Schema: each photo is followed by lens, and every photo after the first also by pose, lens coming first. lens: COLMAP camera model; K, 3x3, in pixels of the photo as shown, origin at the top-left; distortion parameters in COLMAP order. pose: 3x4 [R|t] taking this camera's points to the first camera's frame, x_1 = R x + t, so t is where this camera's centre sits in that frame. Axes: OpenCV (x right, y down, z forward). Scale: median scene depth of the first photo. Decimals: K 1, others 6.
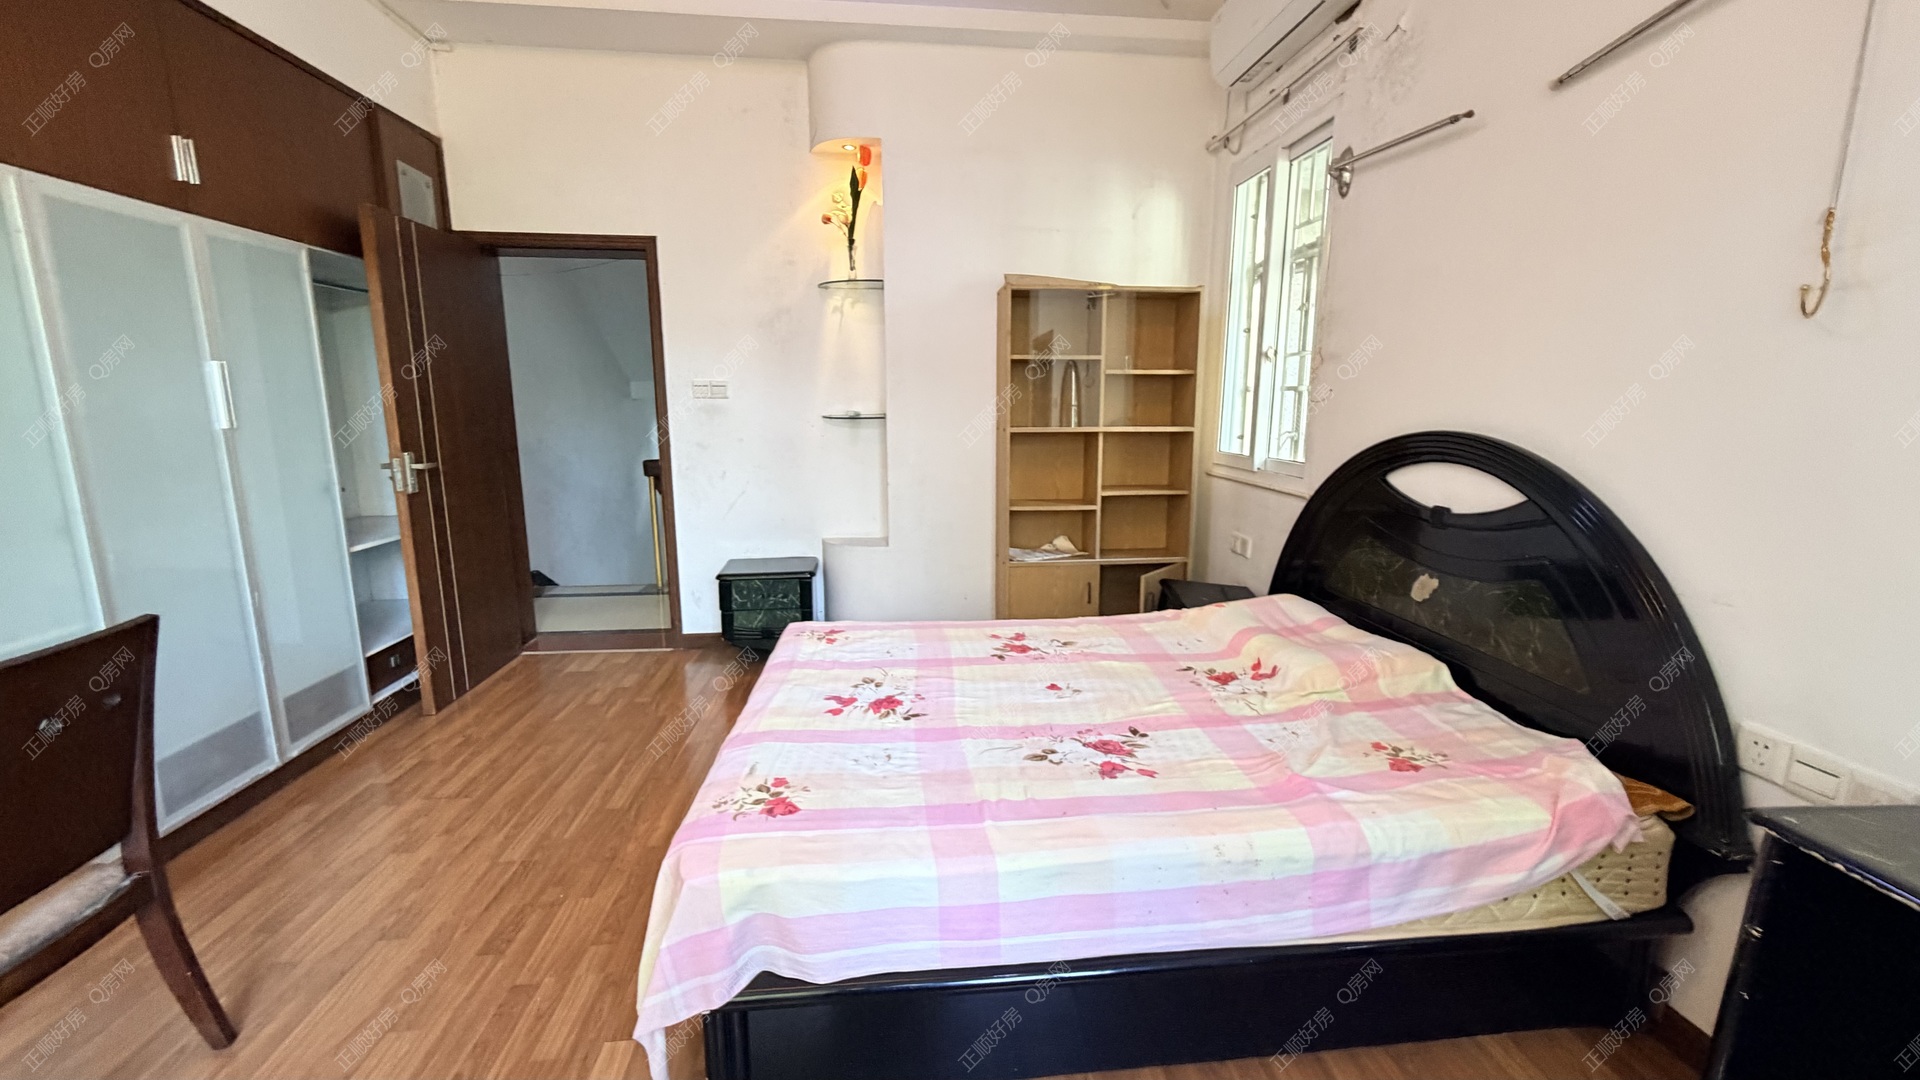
lens RADIAL K [[768.7, 0, 965.9], [0, 768.7, 538.5], [0, 0, 1]] dist [-0.000505, 0.000065]
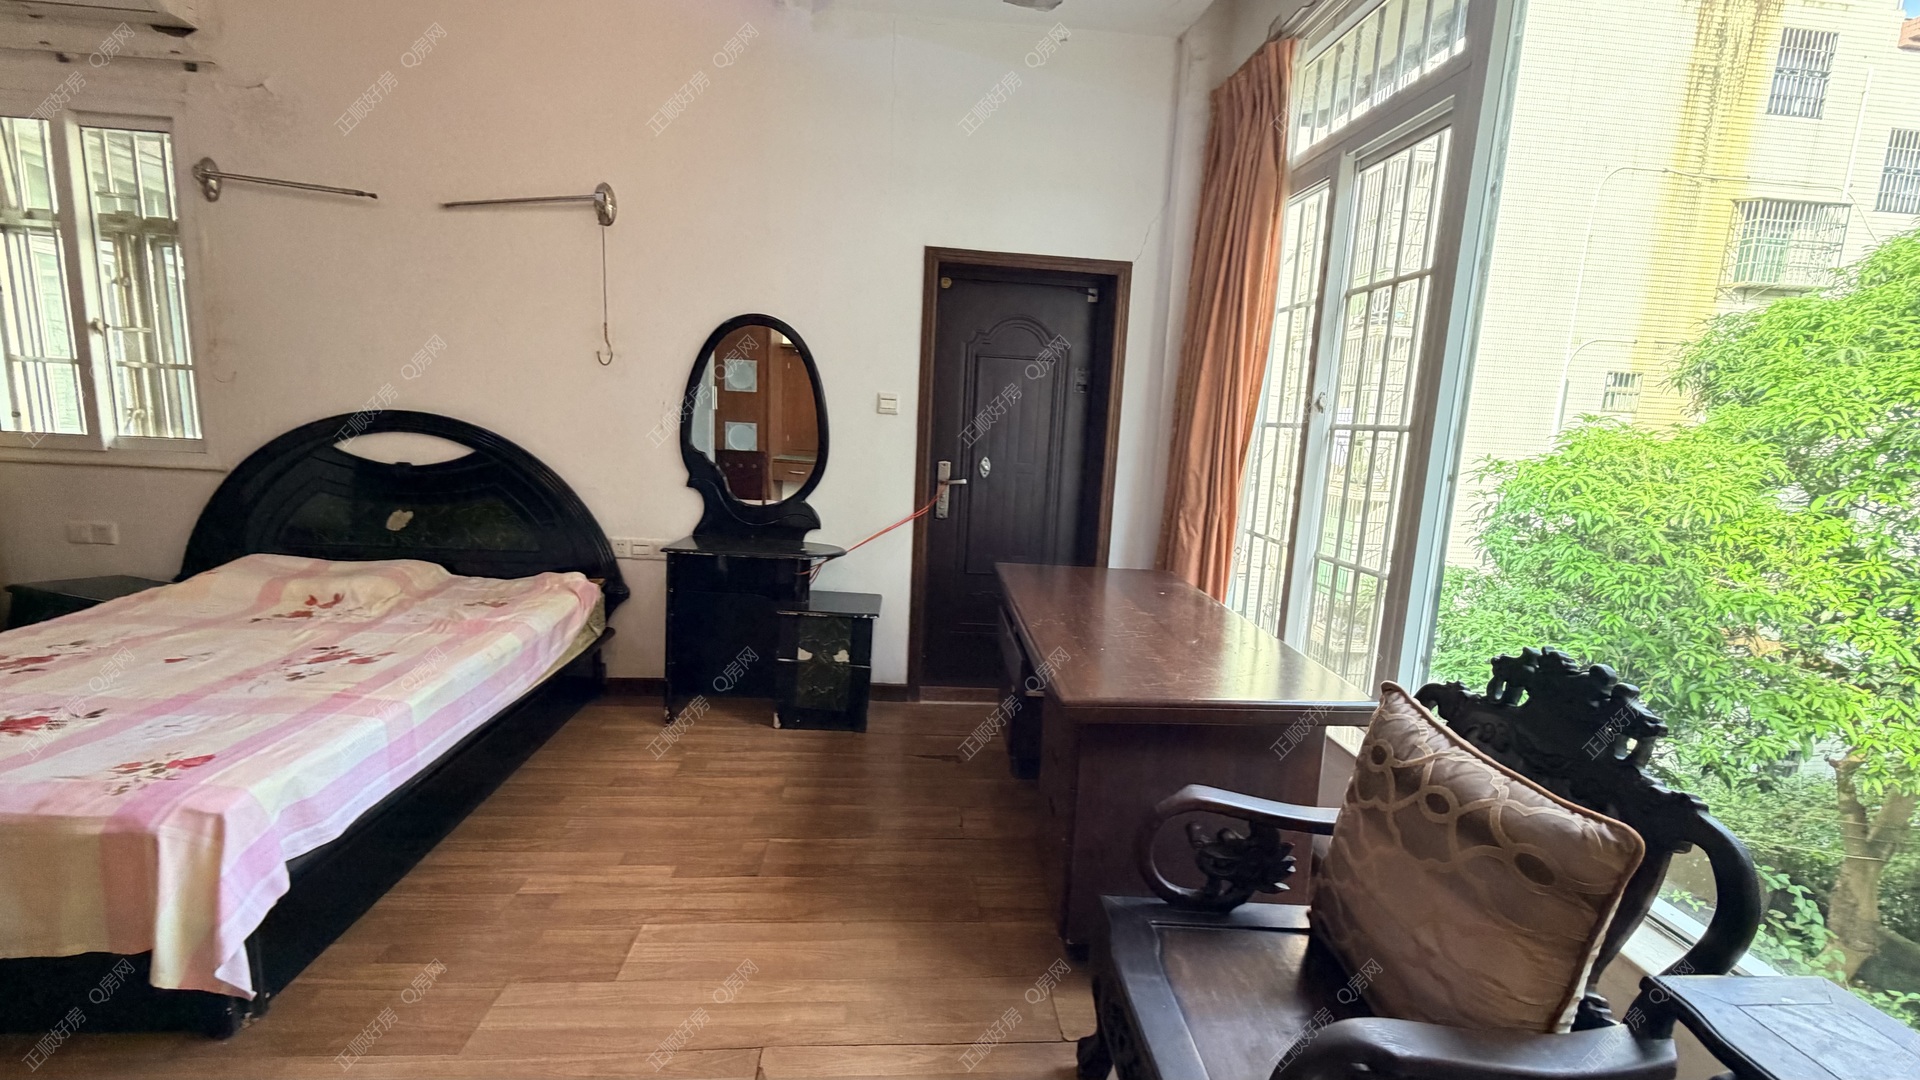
lens RADIAL K [[762.3, 0, 963.4], [0, 762.3, 541.5], [0, 0, 1]] dist [-0.001108, -0.000041]
pose [[0.019138, -0.163101, 0.986424, -0.724544], [0.130348, 0.978591, 0.159277, 0.012809], [-0.991284, 0.125530, 0.039988, -0.086191]]
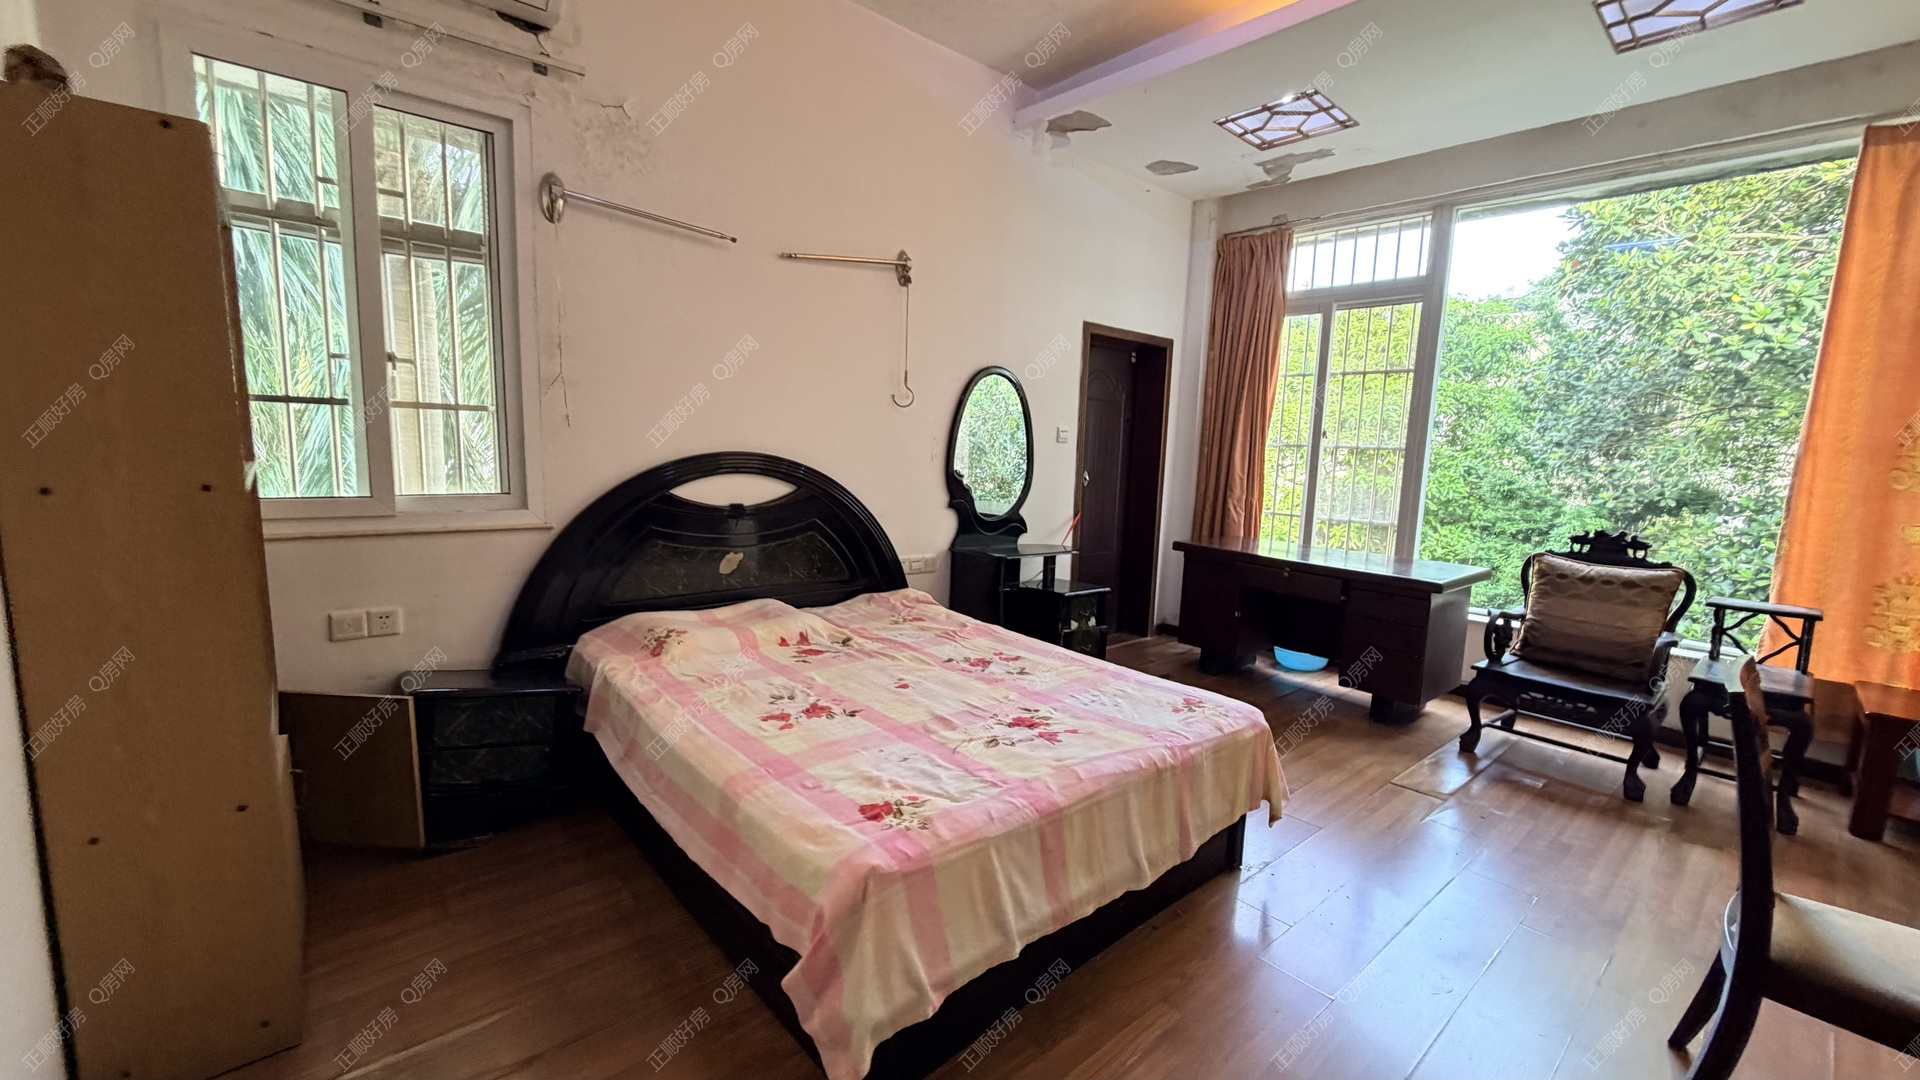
lens RADIAL K [[762.3, 0, 963.4], [0, 762.3, 541.5], [0, 0, 1]] dist [-0.001108, -0.000041]
pose [[-0.578349, -0.131372, 0.805142, -0.712937], [0.110395, 0.965267, 0.236798, -0.236801], [-0.808285, 0.225836, -0.543758, 1.292826]]
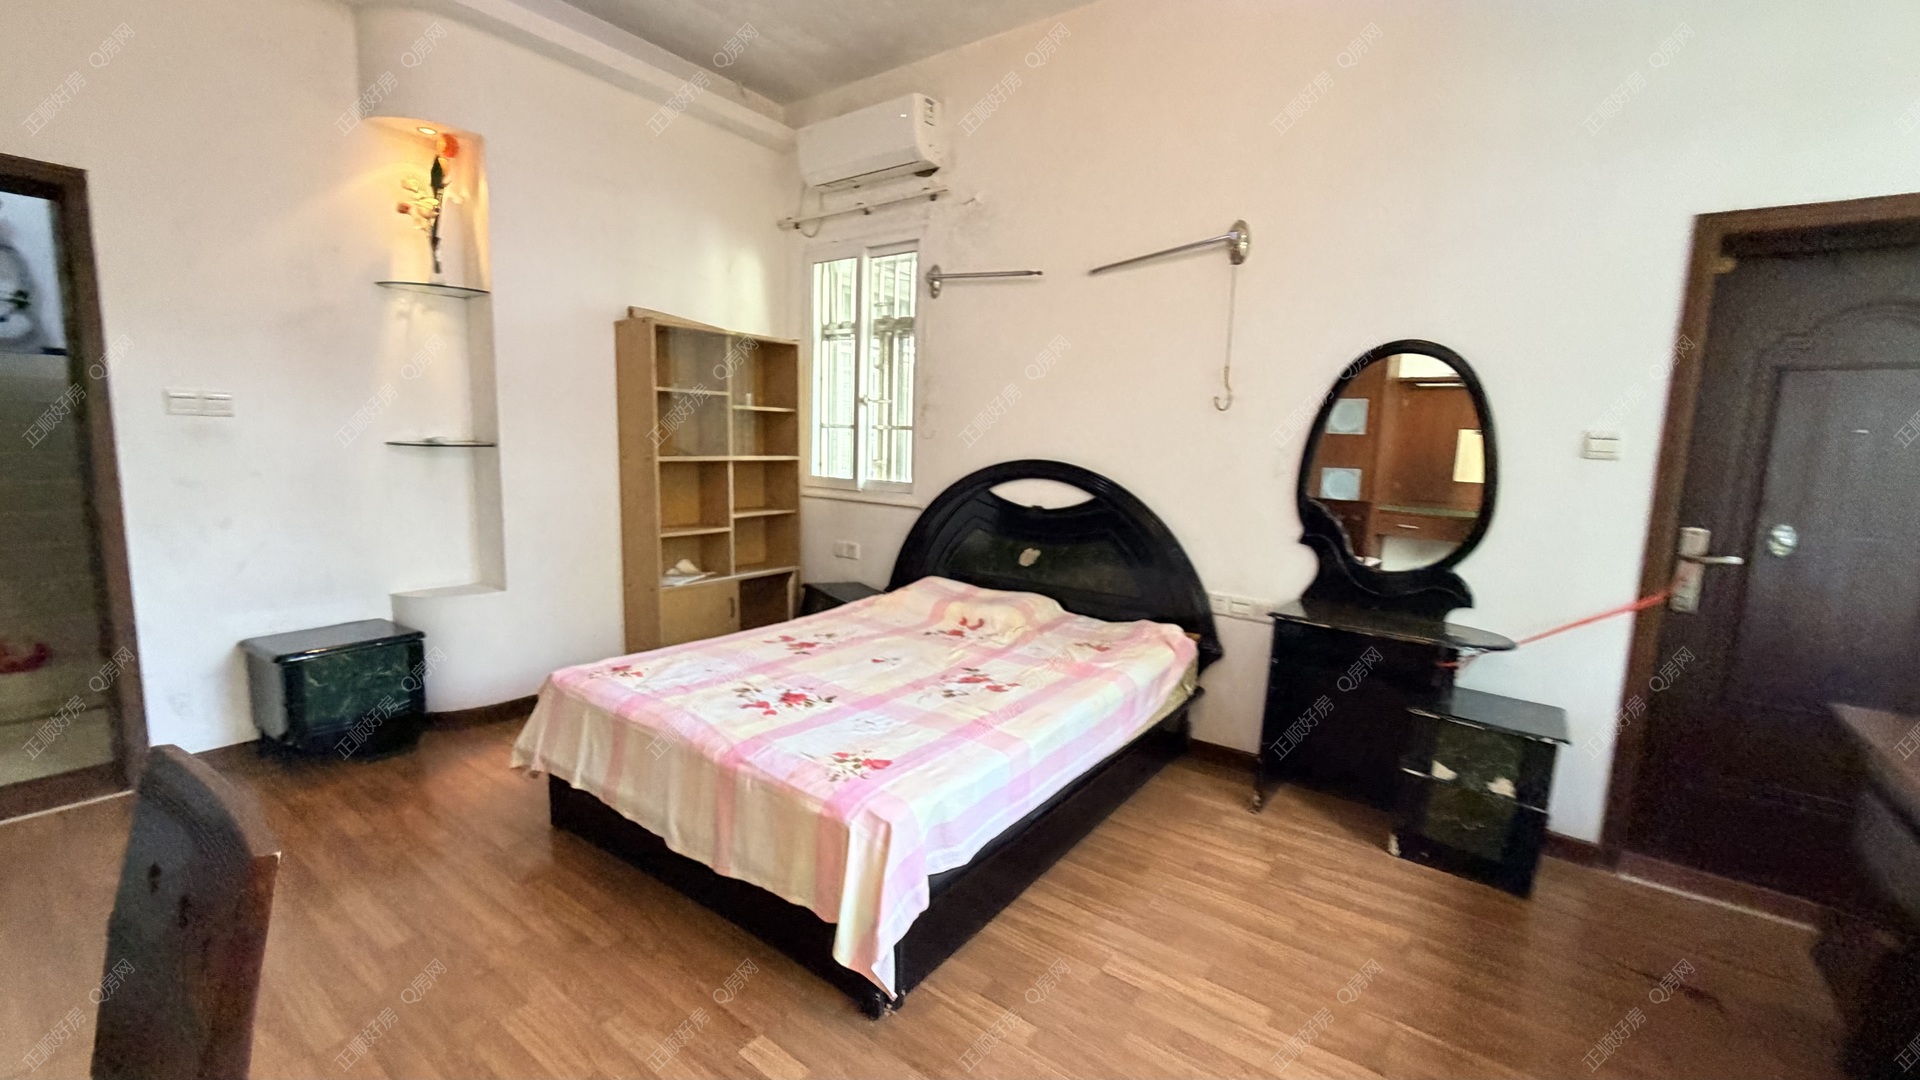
lens RADIAL K [[768.7, 0, 965.9], [0, 768.7, 538.5], [0, 0, 1]] dist [-0.000505, 0.000065]
pose [[0.665276, -0.079660, 0.742336, -0.619962], [0.105132, 0.994380, 0.012488, -0.007286], [-0.739159, 0.069735, 0.669912, 0.021586]]
